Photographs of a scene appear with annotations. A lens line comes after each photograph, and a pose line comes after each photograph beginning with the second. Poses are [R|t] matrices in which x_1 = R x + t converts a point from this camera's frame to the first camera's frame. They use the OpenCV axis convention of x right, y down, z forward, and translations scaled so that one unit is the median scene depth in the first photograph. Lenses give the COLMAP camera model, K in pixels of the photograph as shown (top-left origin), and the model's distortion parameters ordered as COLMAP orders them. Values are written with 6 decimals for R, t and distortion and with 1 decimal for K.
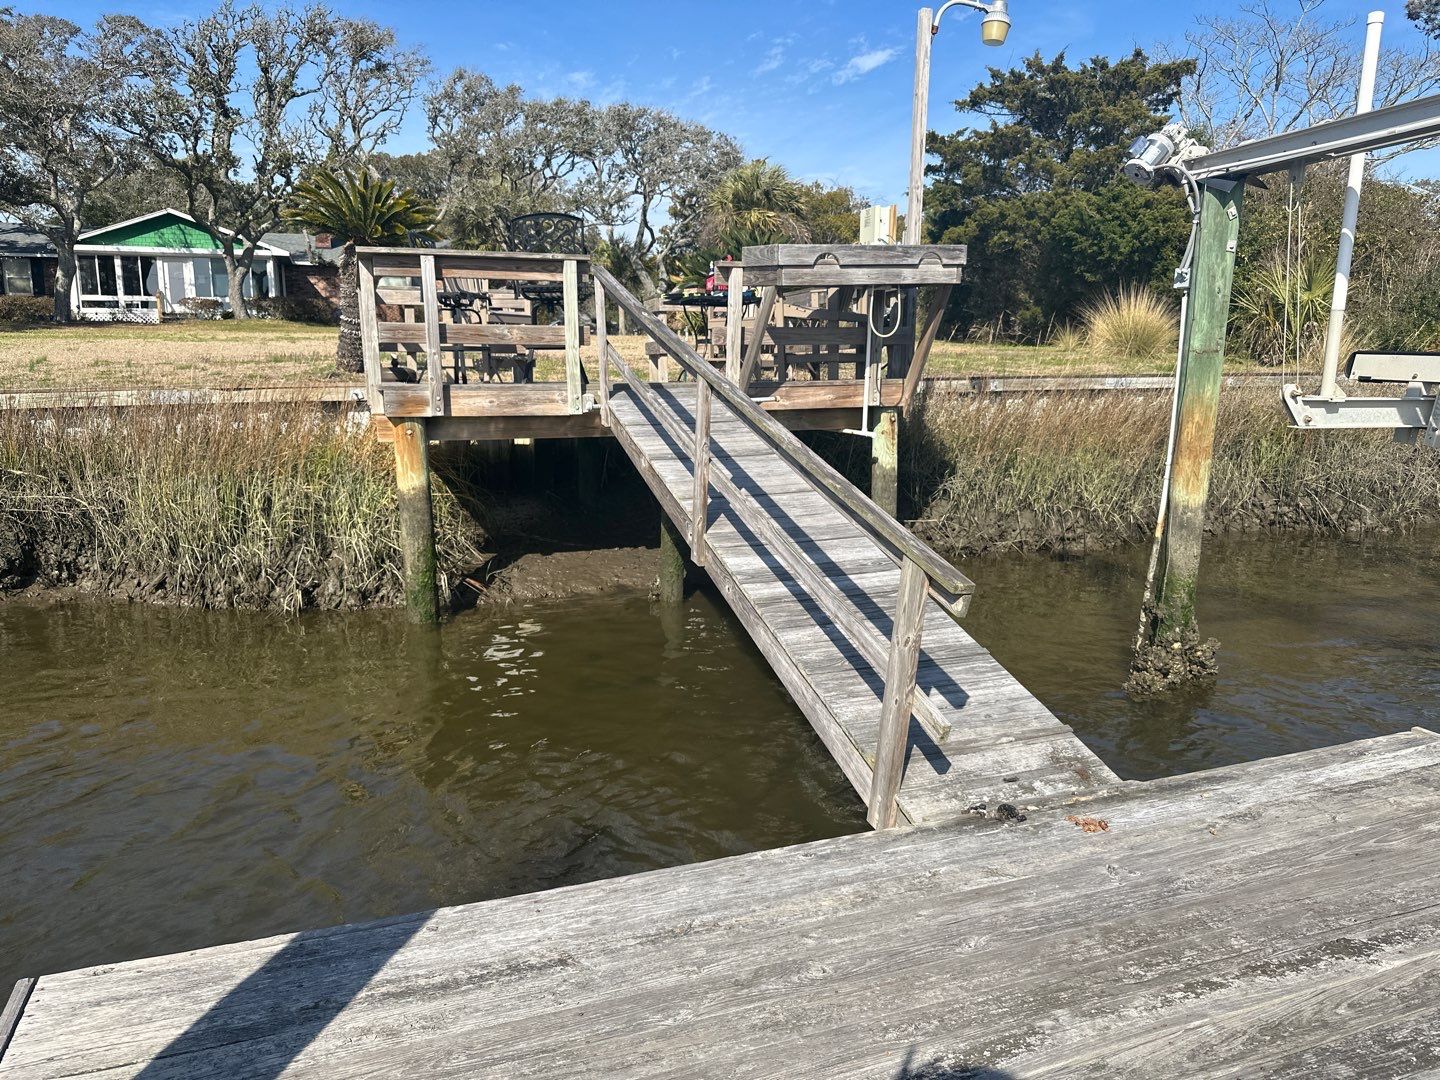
lens RADIAL K [[1037.8, 0, 709.1], [0, 1037.8, 544.4], [0, 0, 1]] dist [0.024813, -0.033230]
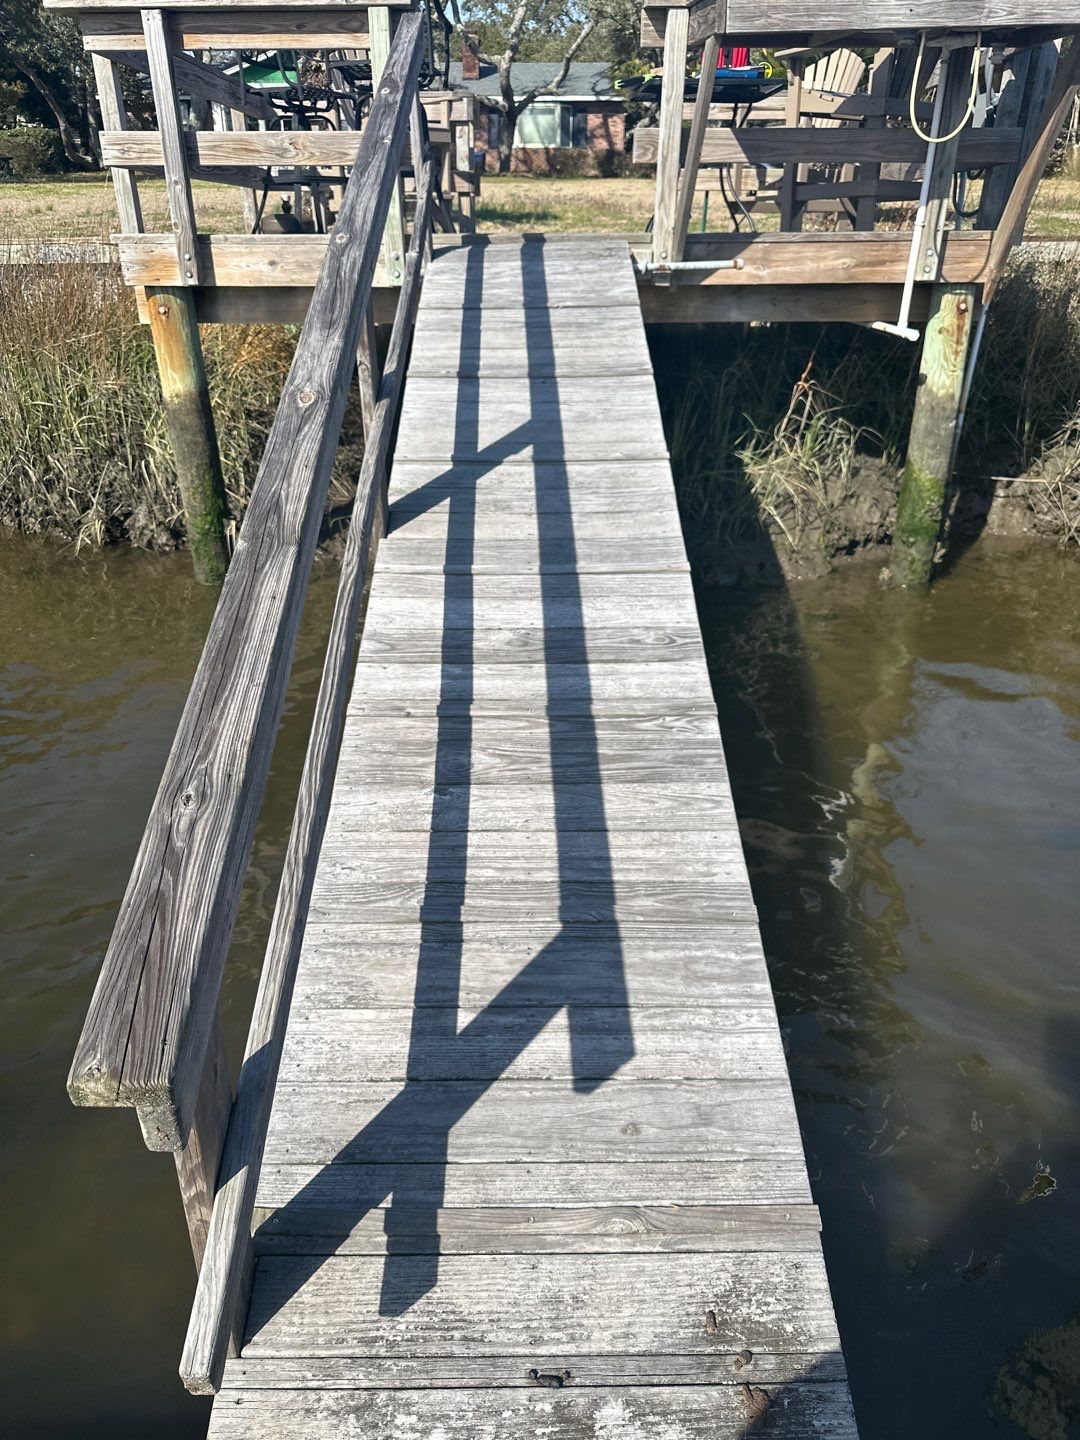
lens RADIAL K [[1037.8, 0, 524.4], [0, 1037.8, 727.4], [0, 0, 1]] dist [0.024813, -0.033230]
pose [[0.936650, 0.154870, -0.314170, 0.165781], [-0.062085, 0.956146, 0.286236, -0.047096], [0.344721, -0.248598, 0.905189, 0.328074]]
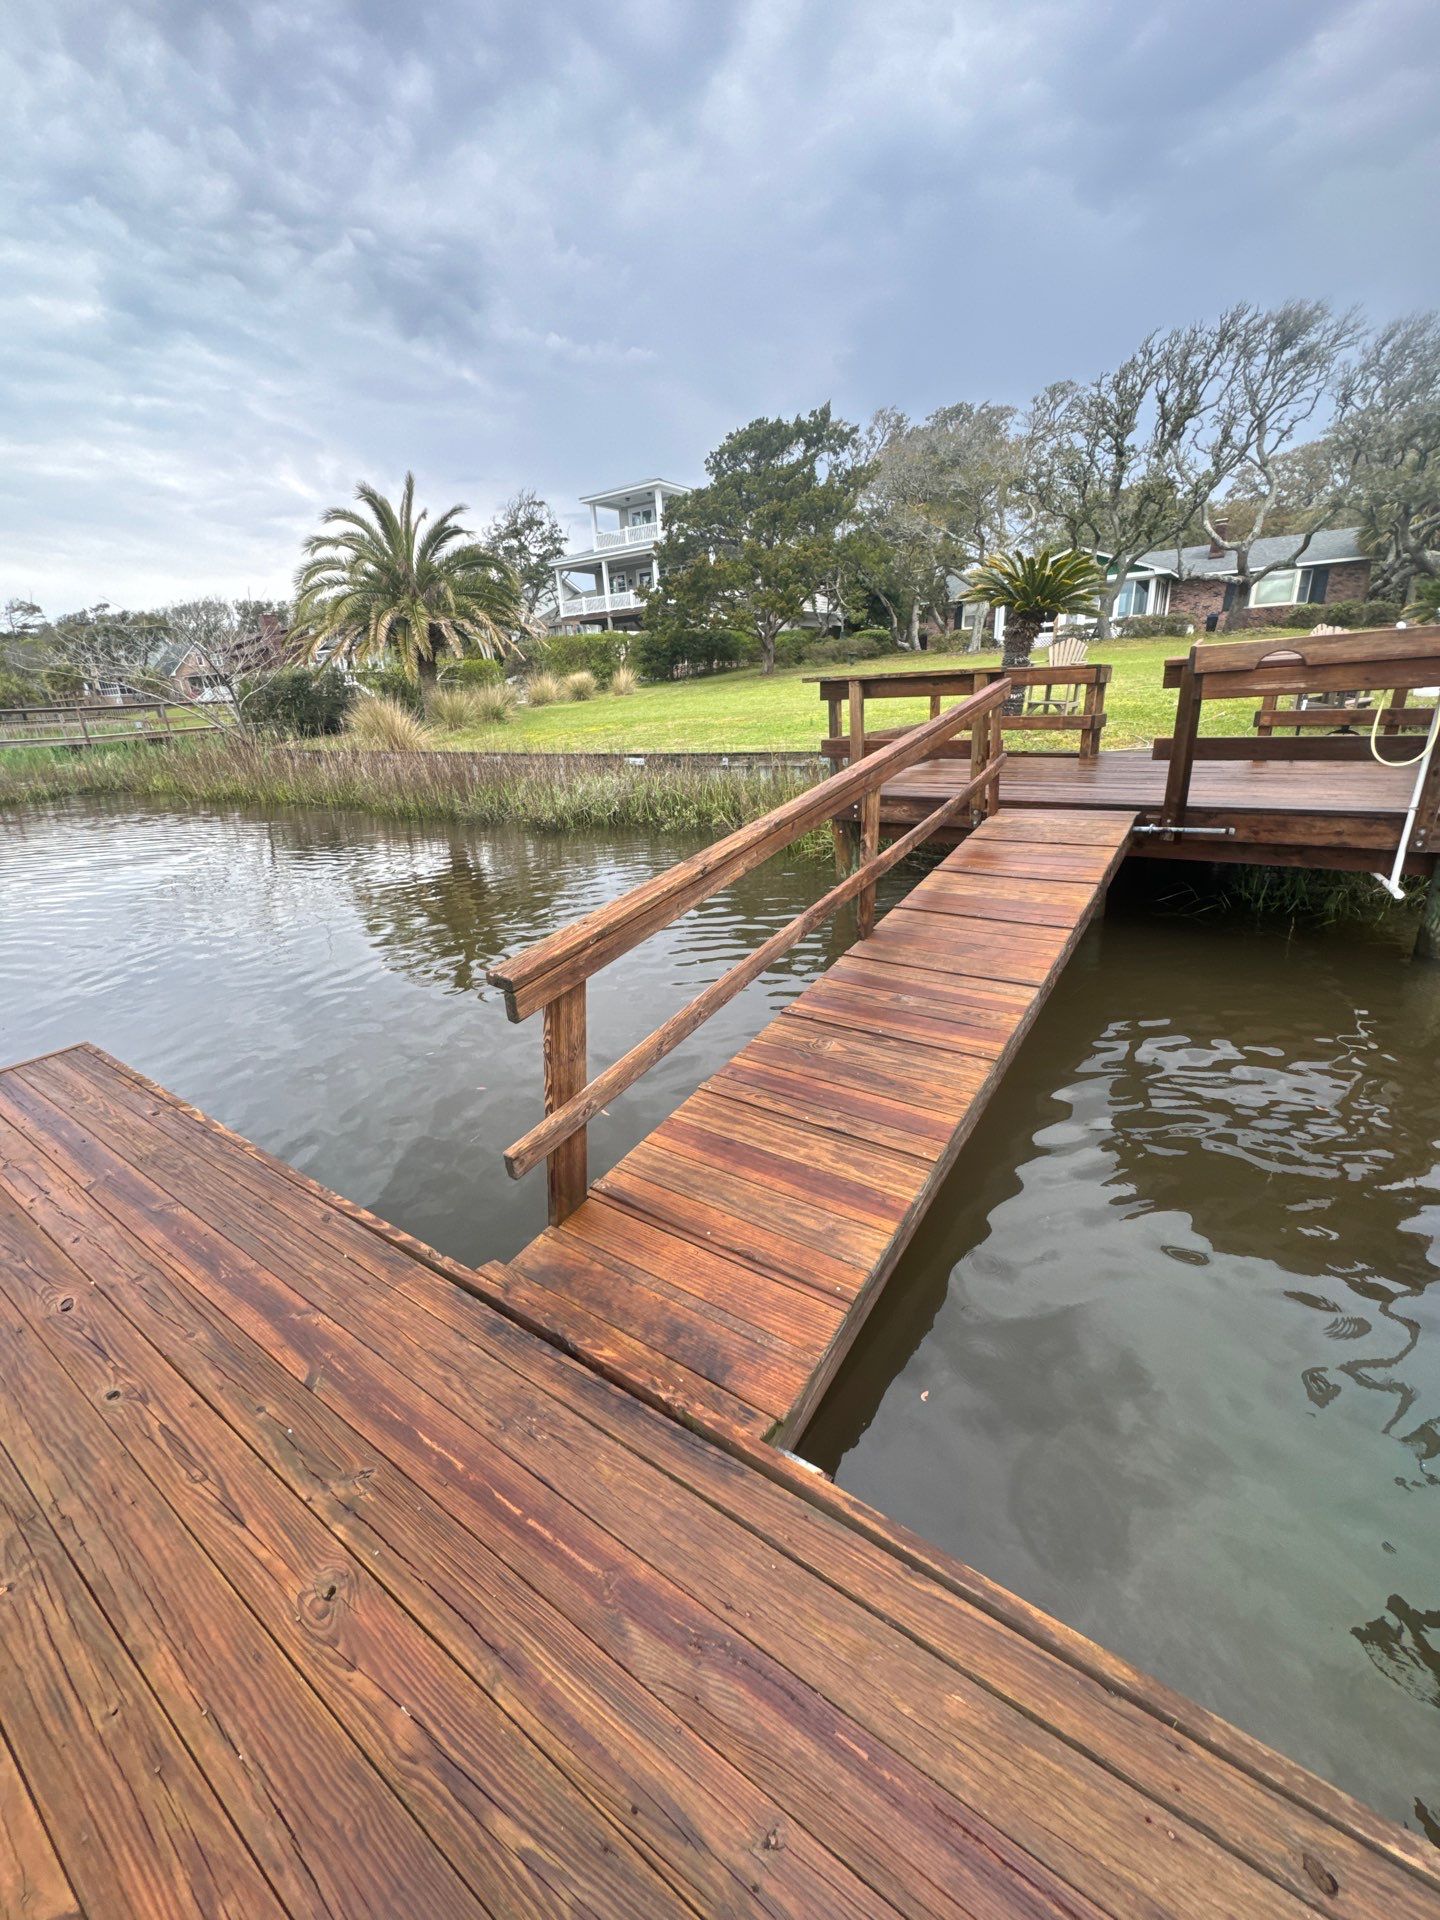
lens RADIAL K [[764.6, 0, 719.1], [0, 764.6, 961.6], [0, 0, 1]] dist [-0.004004, 0.000234]
pose [[0.575007, 0.256937, -0.776757, 0.297242], [-0.083677, 0.962898, 0.256566, -0.149213], [0.813859, -0.082530, 0.575172, 0.306854]]
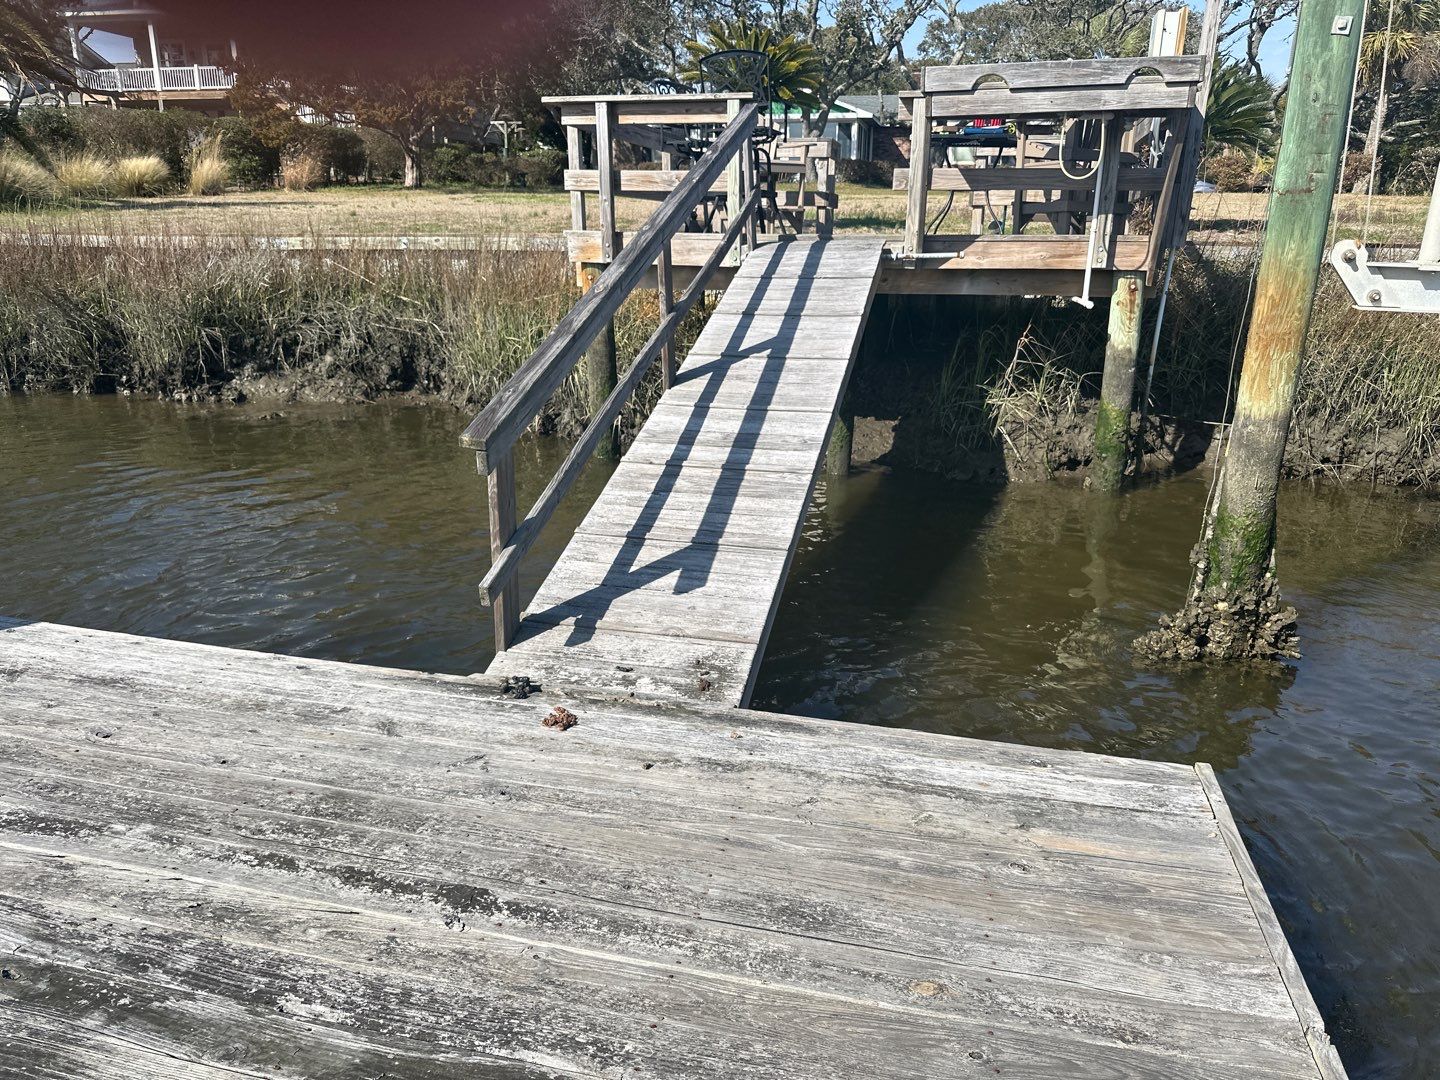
lens RADIAL K [[1029.7, 0, 721.3], [0, 1029.7, 548.4], [0, 0, 1]] dist [0.015984, -0.023025]
pose [[0.828553, 0.179119, -0.530487, 0.372005], [-0.110027, 0.981062, 0.159408, -0.014027], [0.548993, -0.073710, 0.832570, 0.140001]]
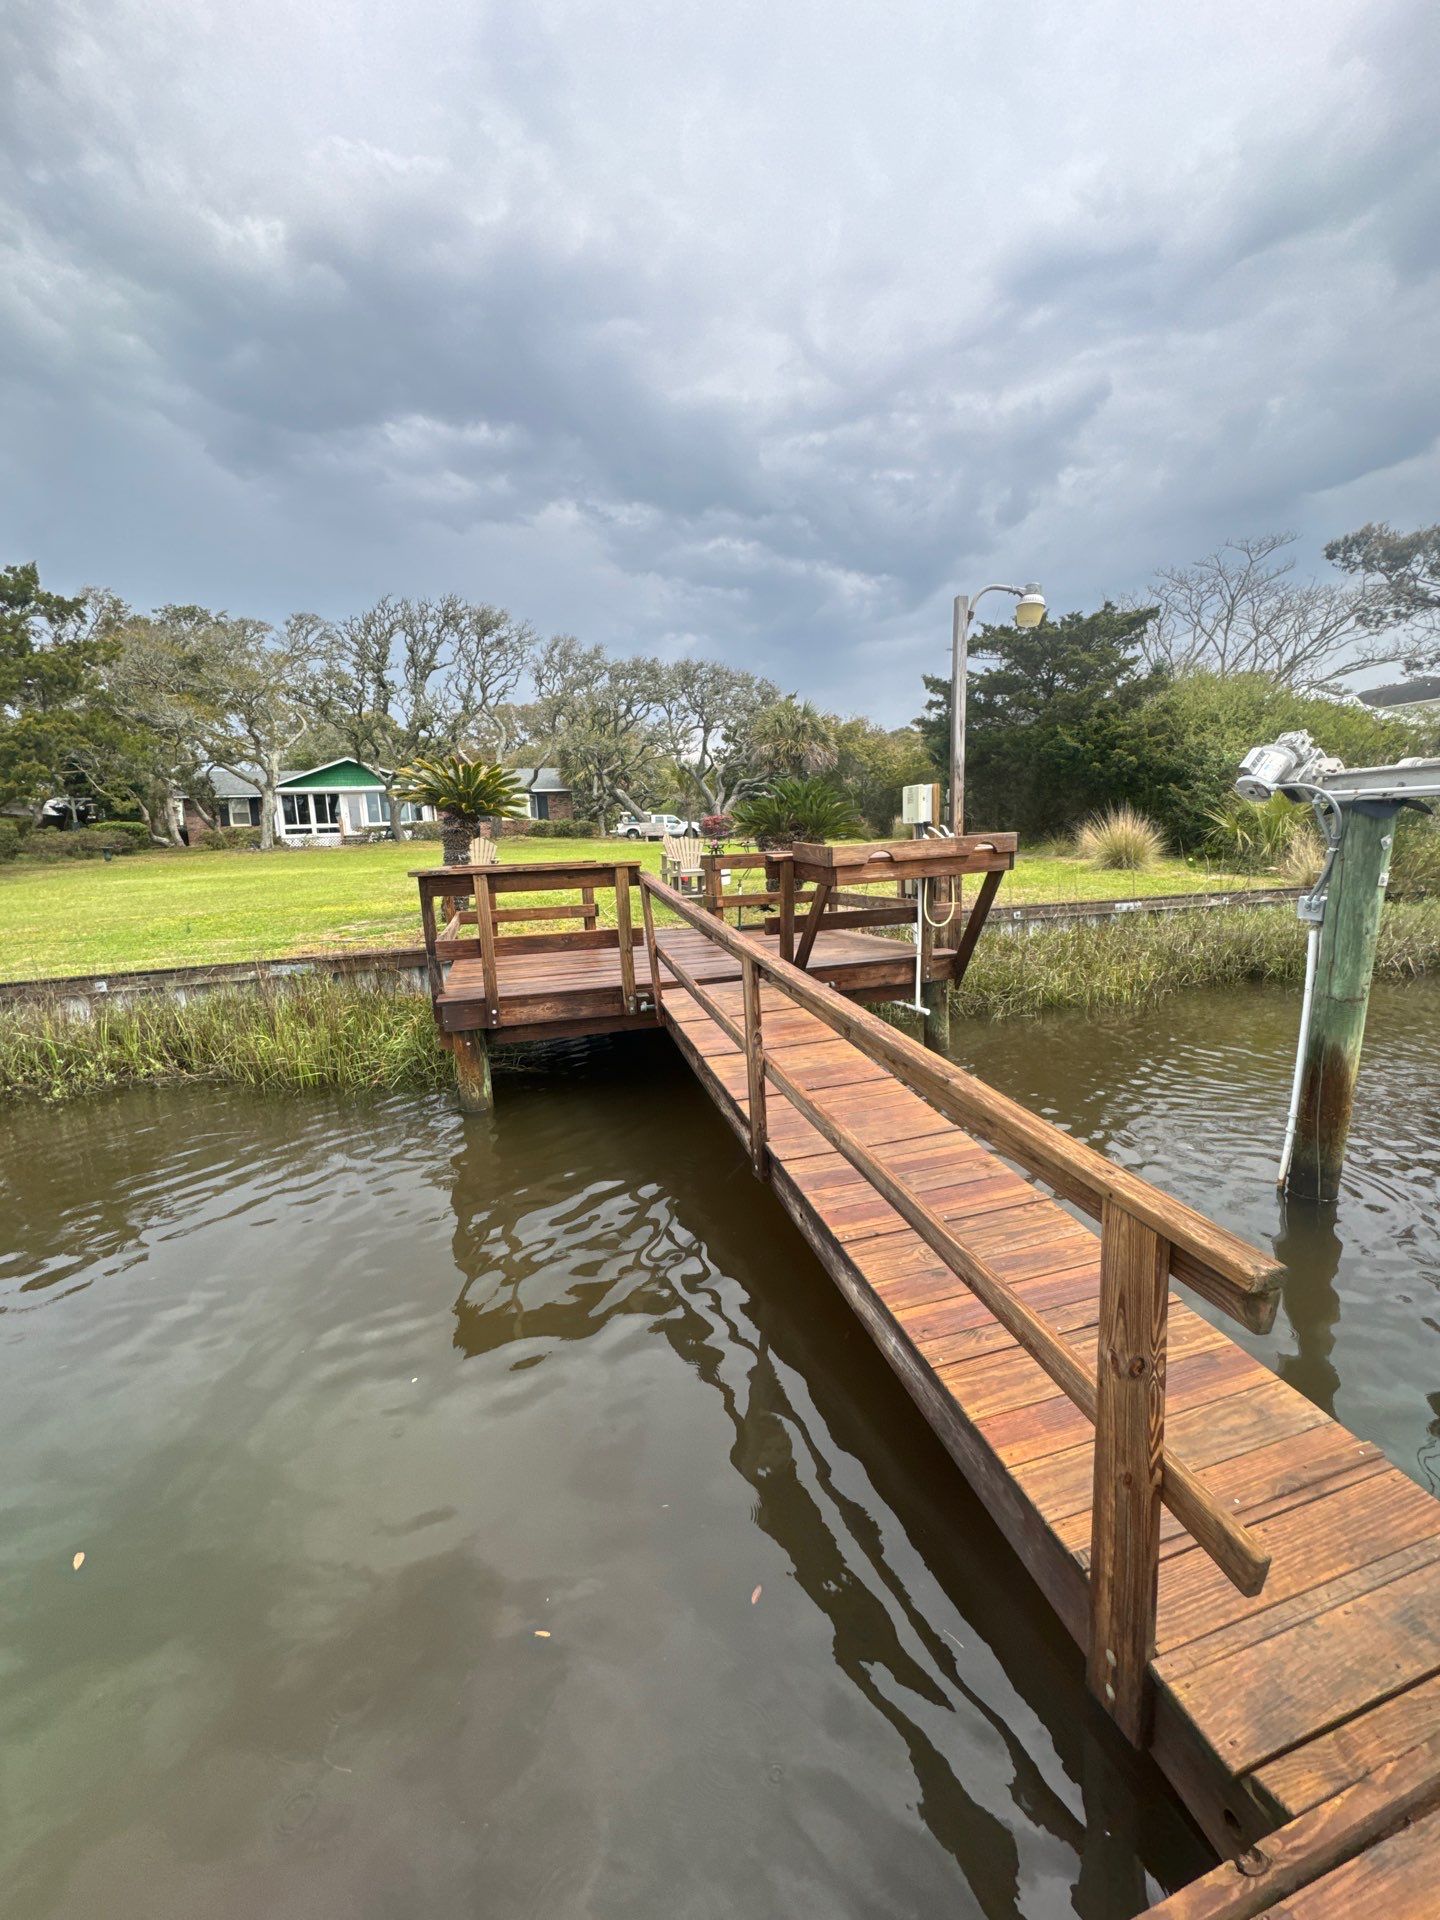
lens RADIAL K [[763.0, 0, 711.9], [0, 763.0, 975.2], [0, 0, 1]] dist [-0.002532, 0.001436]
pose [[0.997765, -0.025077, -0.061930, -0.004810], [0.025460, 0.999661, 0.005403, -0.144535], [0.061774, -0.006968, 0.998066, 0.222019]]
